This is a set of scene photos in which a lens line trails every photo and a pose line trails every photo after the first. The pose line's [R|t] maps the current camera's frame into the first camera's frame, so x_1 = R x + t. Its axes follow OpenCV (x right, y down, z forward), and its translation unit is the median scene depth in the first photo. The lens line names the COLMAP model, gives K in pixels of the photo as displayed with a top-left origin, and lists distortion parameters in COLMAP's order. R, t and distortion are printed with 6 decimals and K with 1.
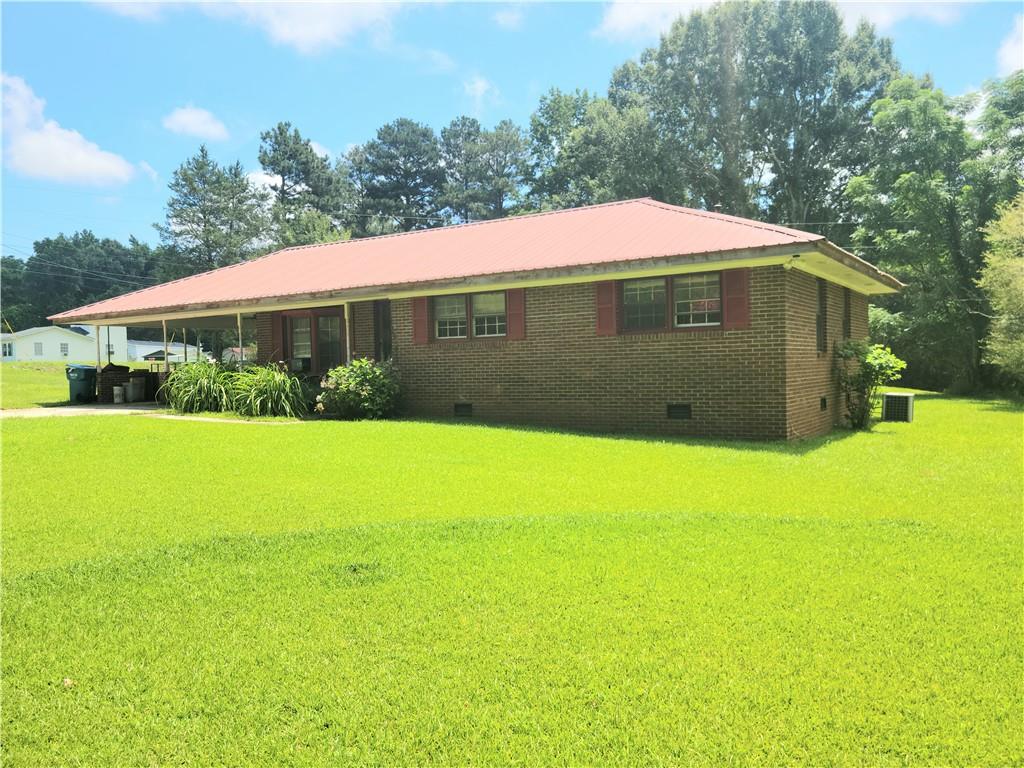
lens RADIAL K [[790.2, 0, 508.4], [0, 790.2, 404.9], [0, 0, 1]] dist [0.072807, -0.001984]
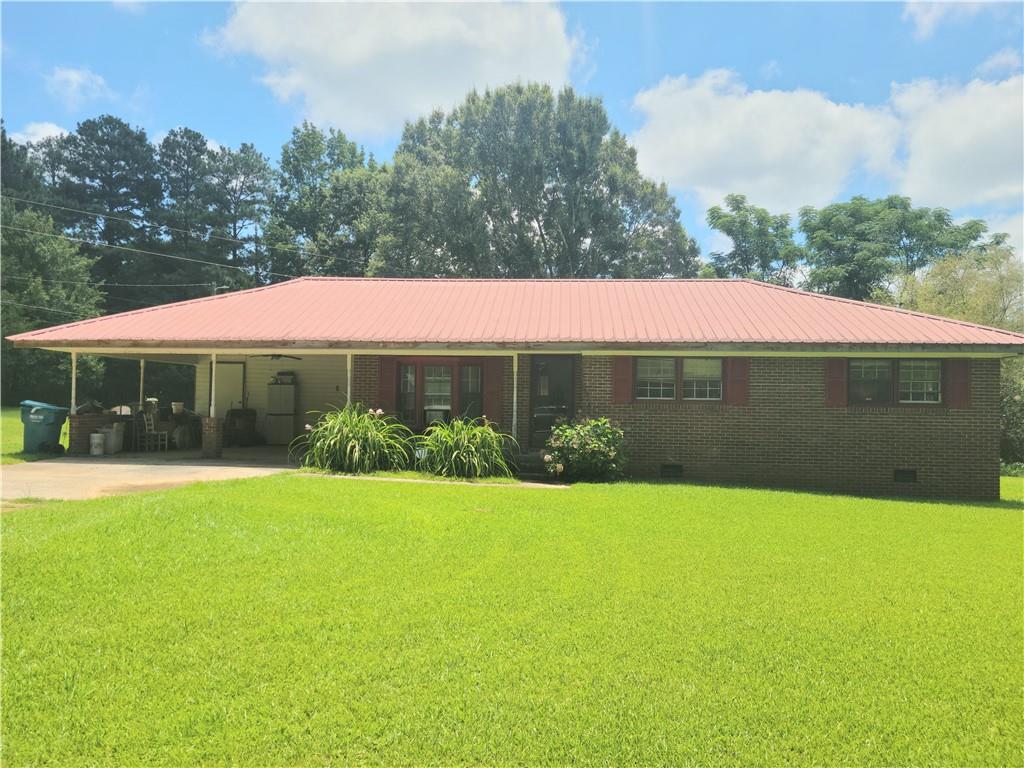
lens RADIAL K [[790.2, 0, 508.4], [0, 790.2, 404.9], [0, 0, 1]] dist [0.072807, -0.001984]
pose [[0.883063, 0.038969, 0.467633, -0.496008], [-0.014147, 0.998304, -0.056478, -0.012049], [-0.469040, 0.043258, 0.882117, 0.137869]]
